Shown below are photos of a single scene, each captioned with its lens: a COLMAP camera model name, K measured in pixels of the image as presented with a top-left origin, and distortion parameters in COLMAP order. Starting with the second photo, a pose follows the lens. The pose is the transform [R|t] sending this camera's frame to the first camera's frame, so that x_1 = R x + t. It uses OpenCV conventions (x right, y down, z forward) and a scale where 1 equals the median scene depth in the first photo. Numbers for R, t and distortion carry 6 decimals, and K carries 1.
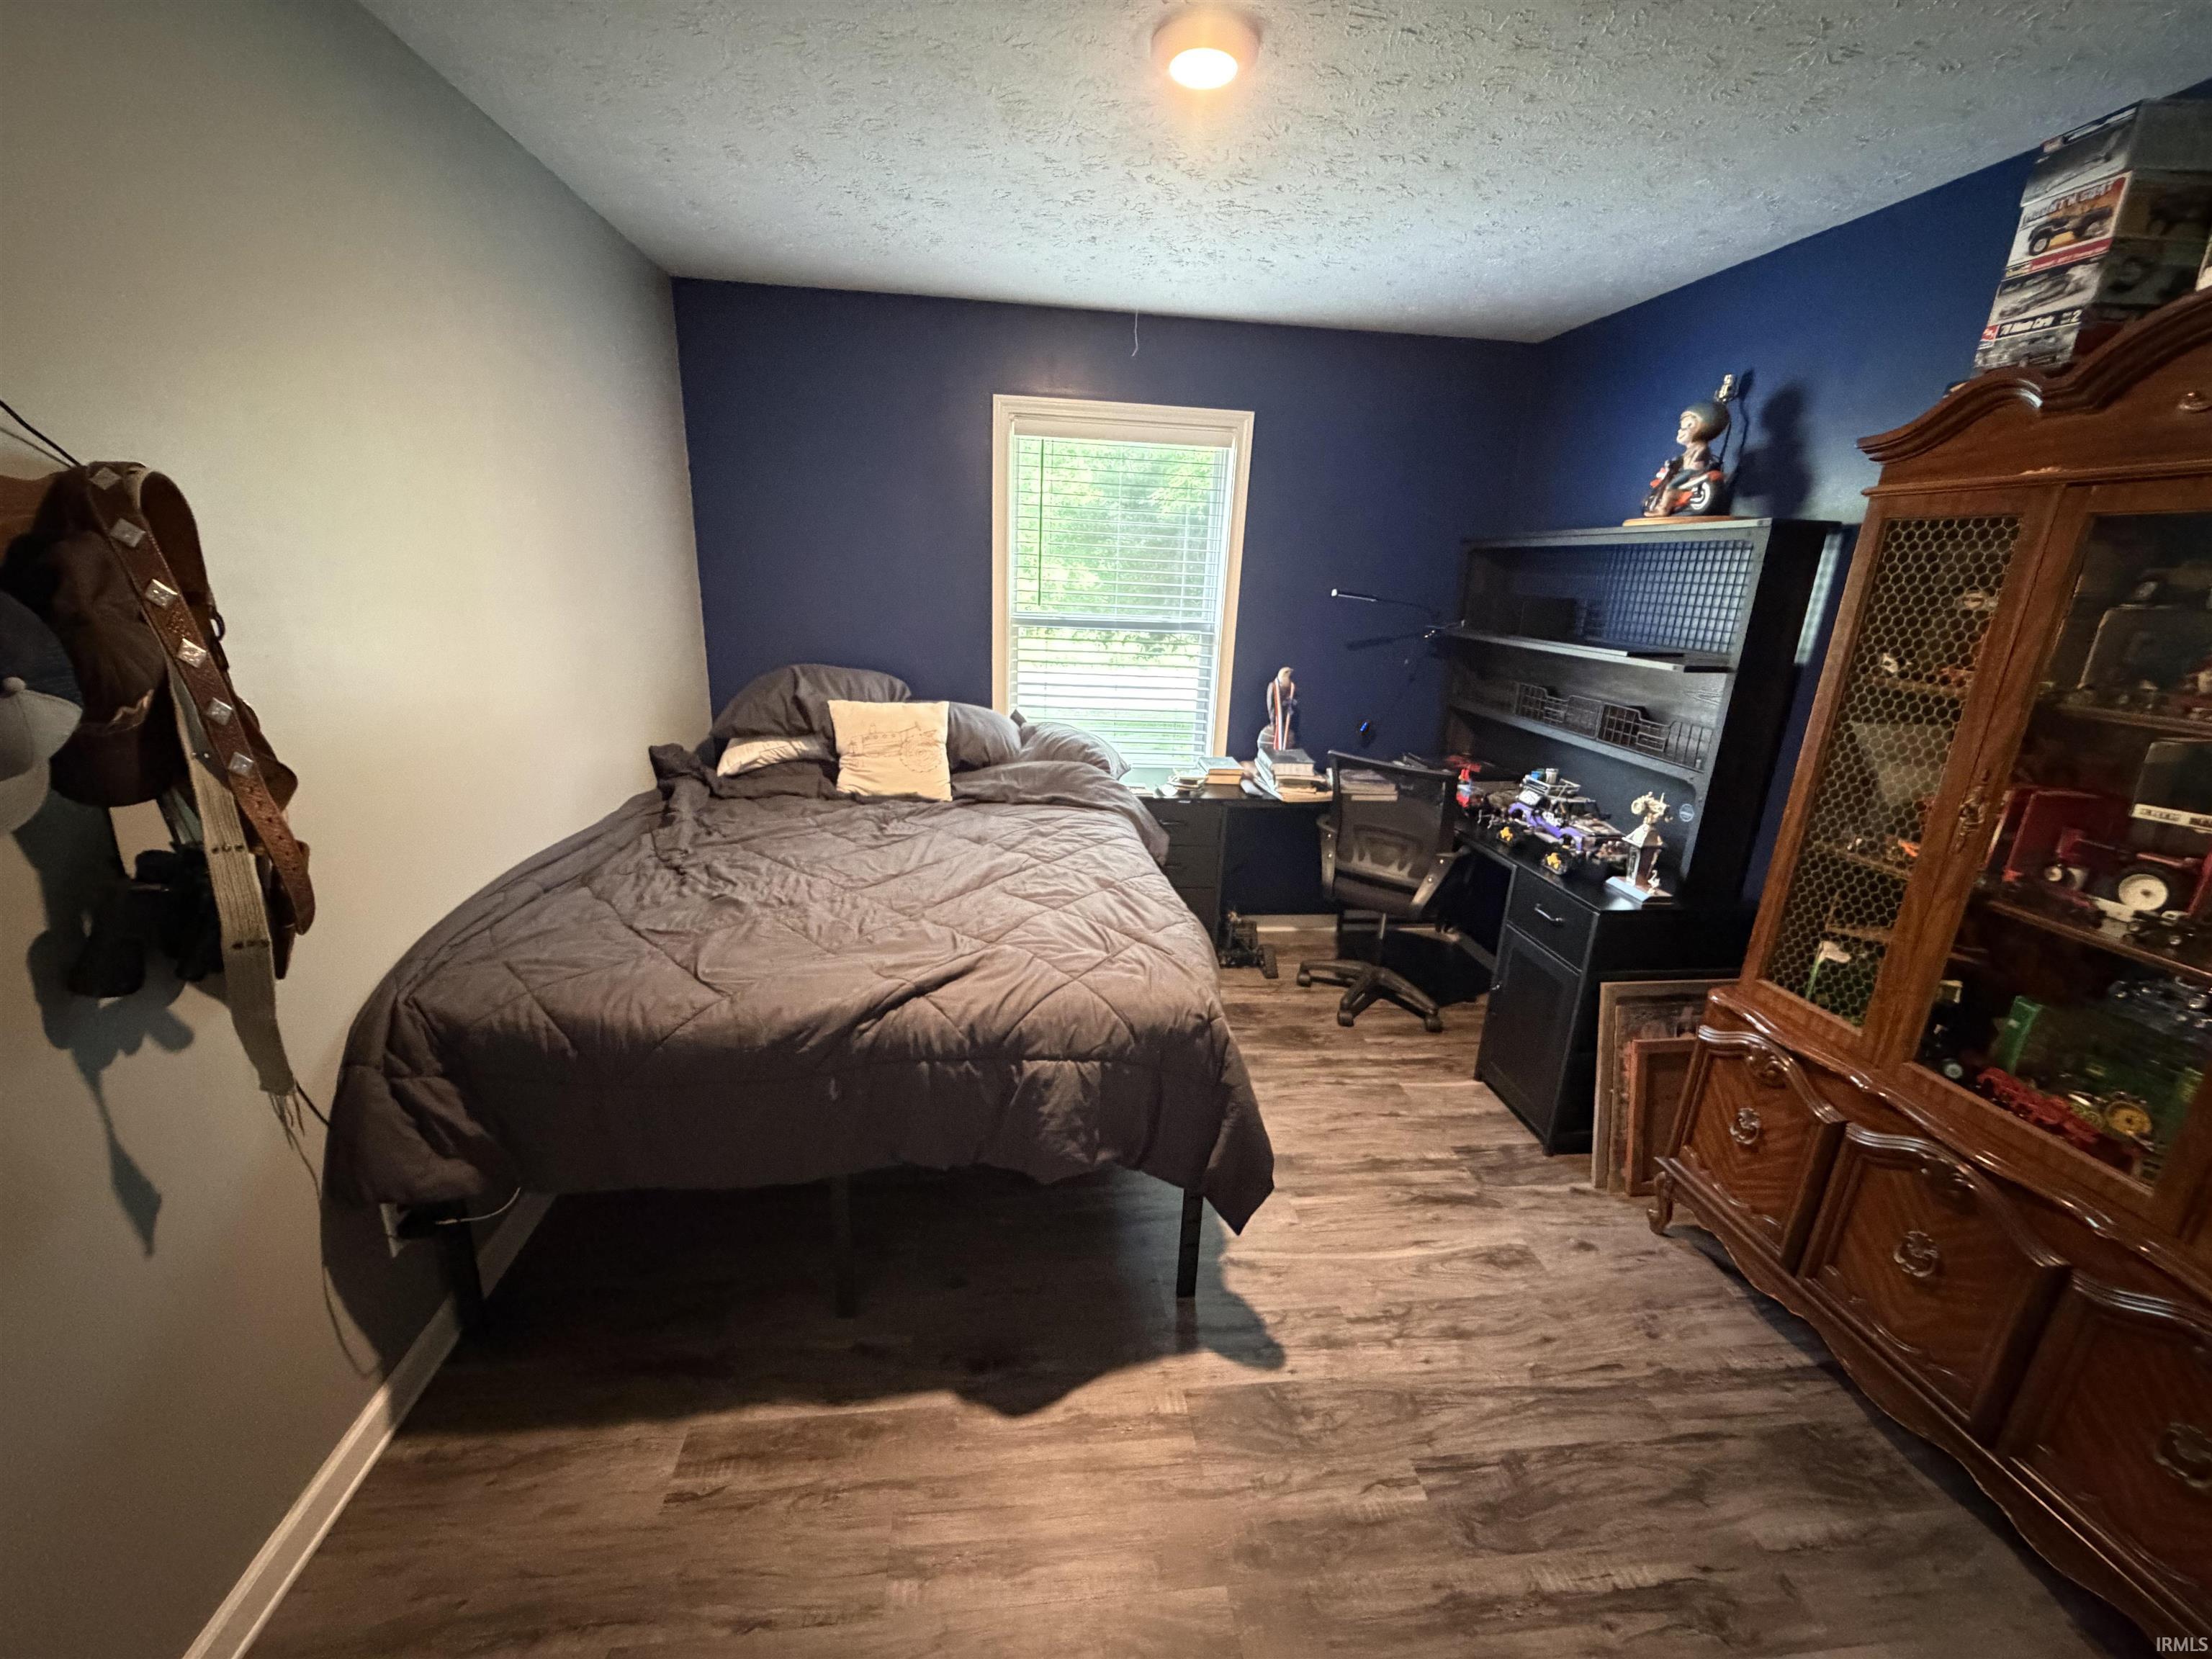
lens RADIAL K [[880.8, 0, 1097.5], [0, 880.8, 831.3], [0, 0, 1]] dist [0.000035, -0.000156]
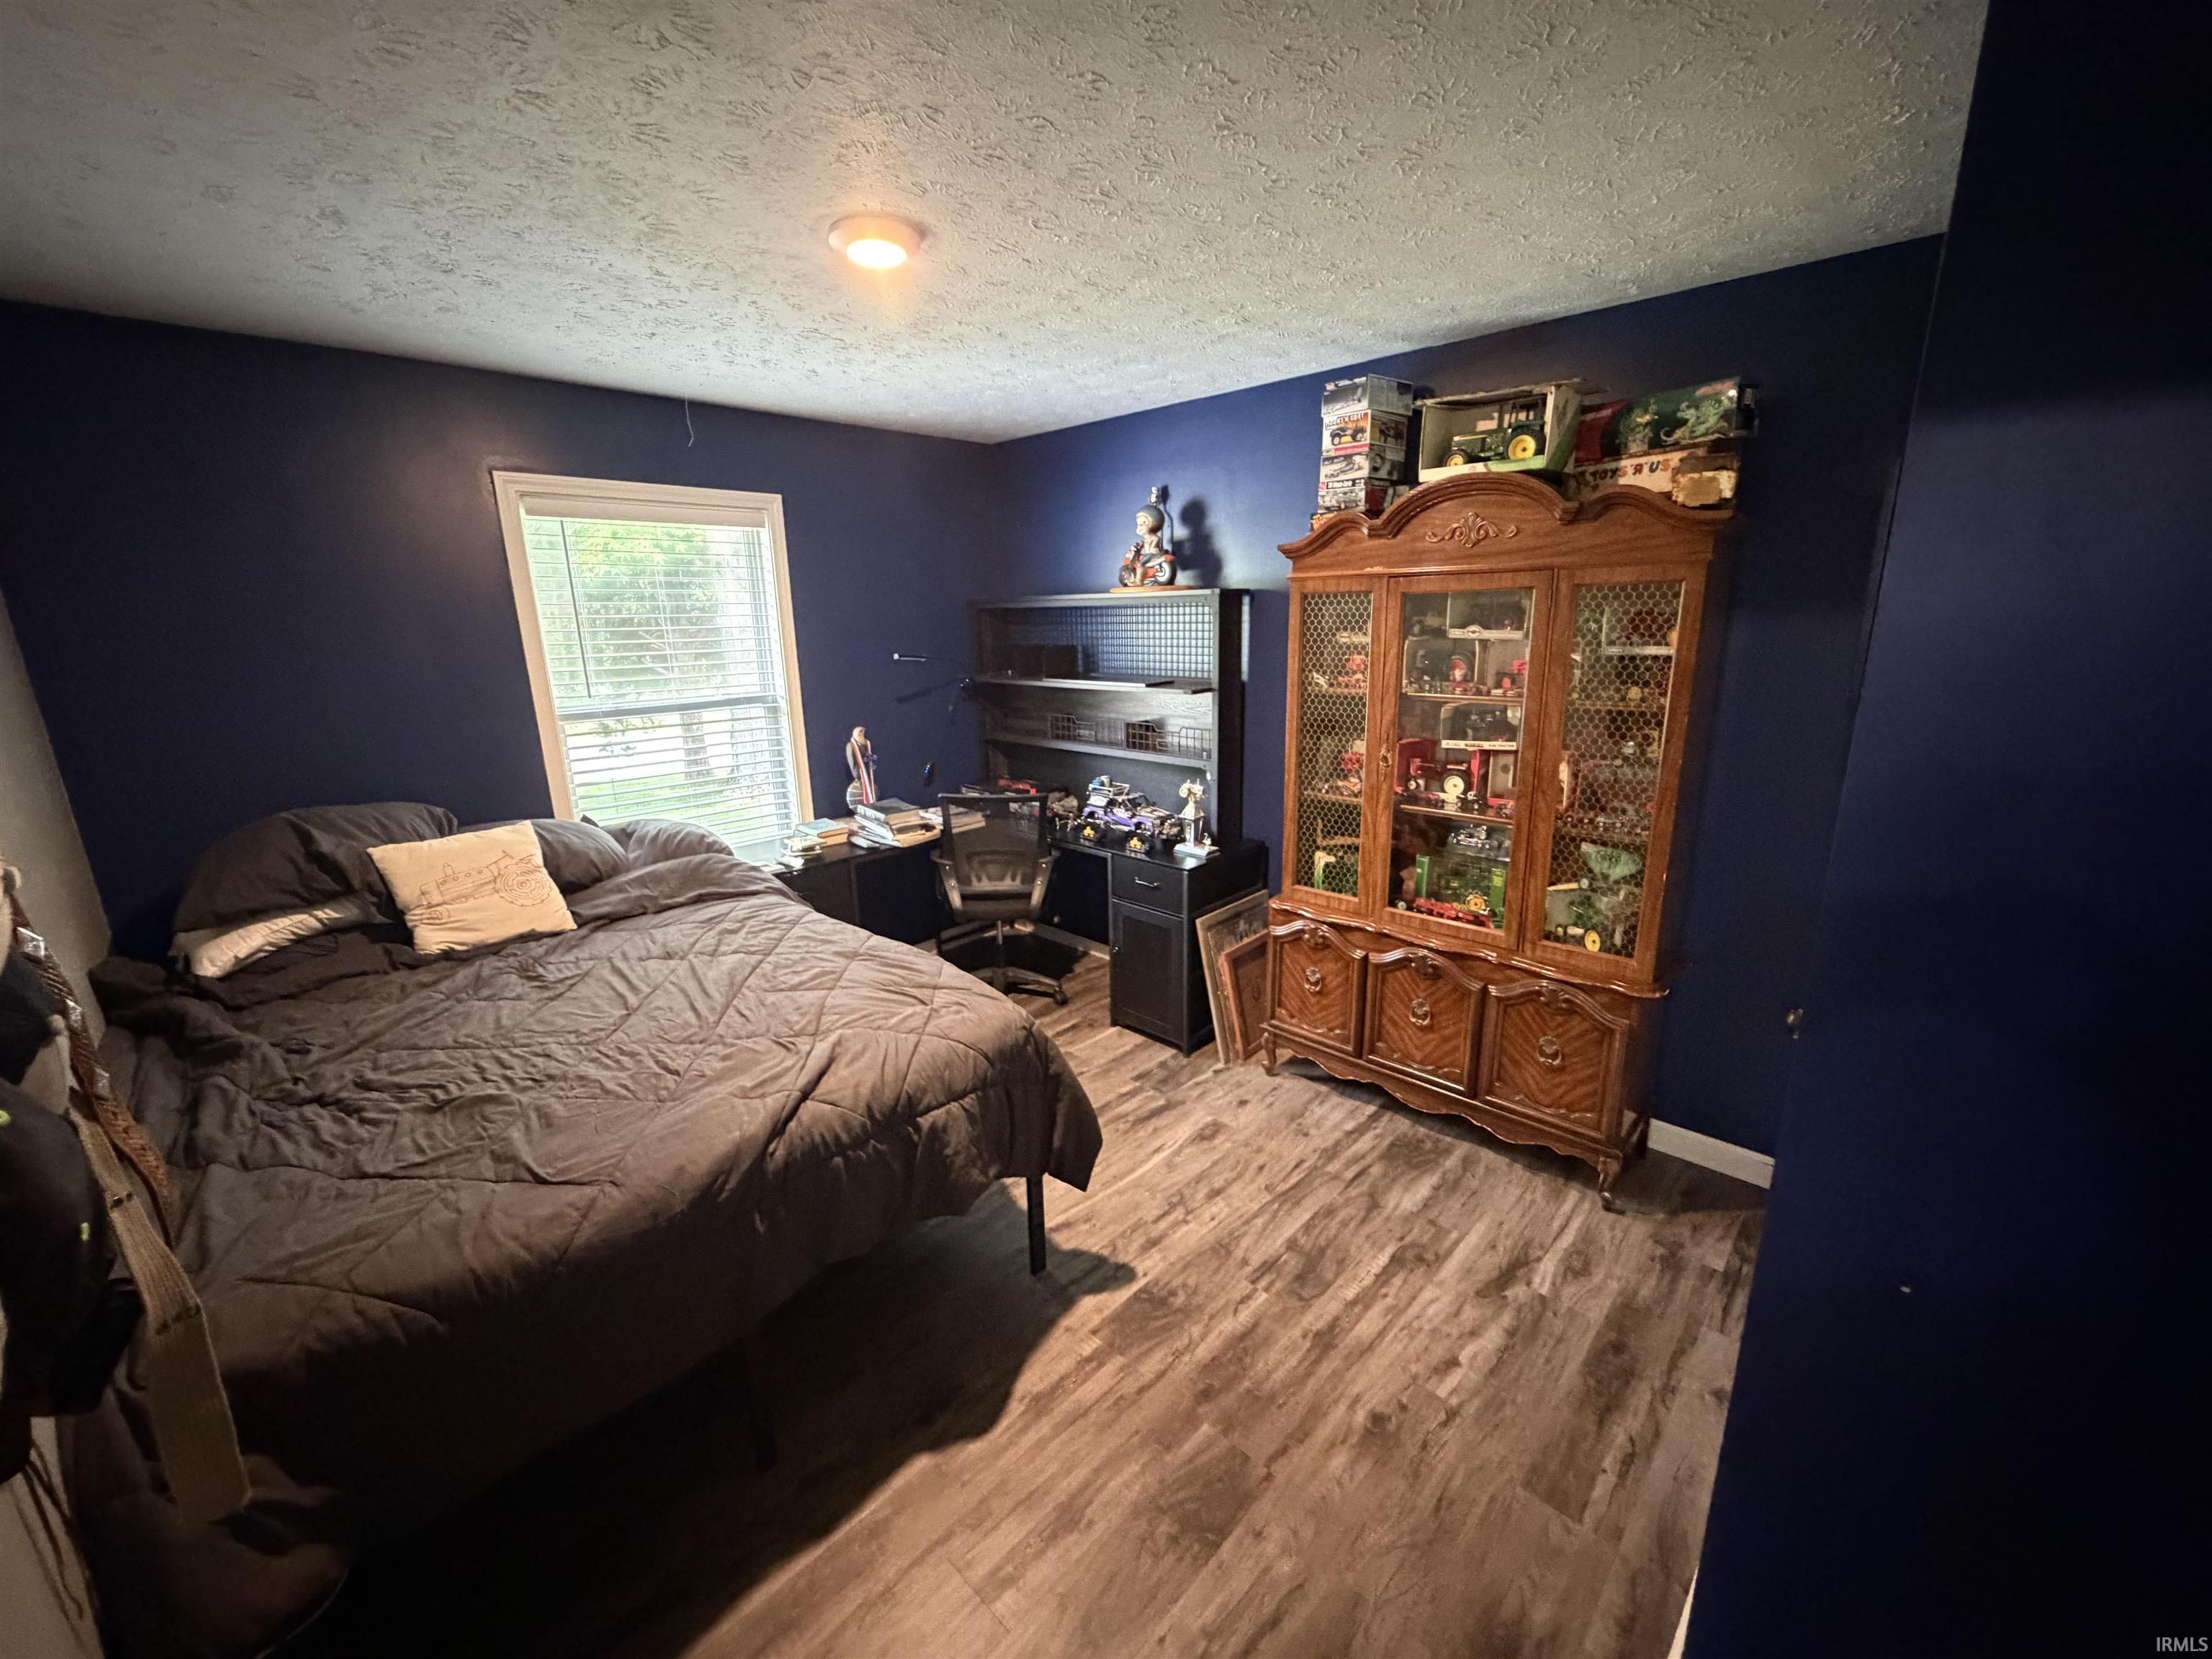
lens RADIAL K [[880.8, 0, 1097.5], [0, 880.8, 831.3], [0, 0, 1]] dist [0.000035, -0.000156]
pose [[0.771535, -0.208722, 0.600974, -0.352126], [0.232374, 0.971836, 0.039201, -0.054403], [-0.592230, 0.109406, 0.798307, -0.030205]]
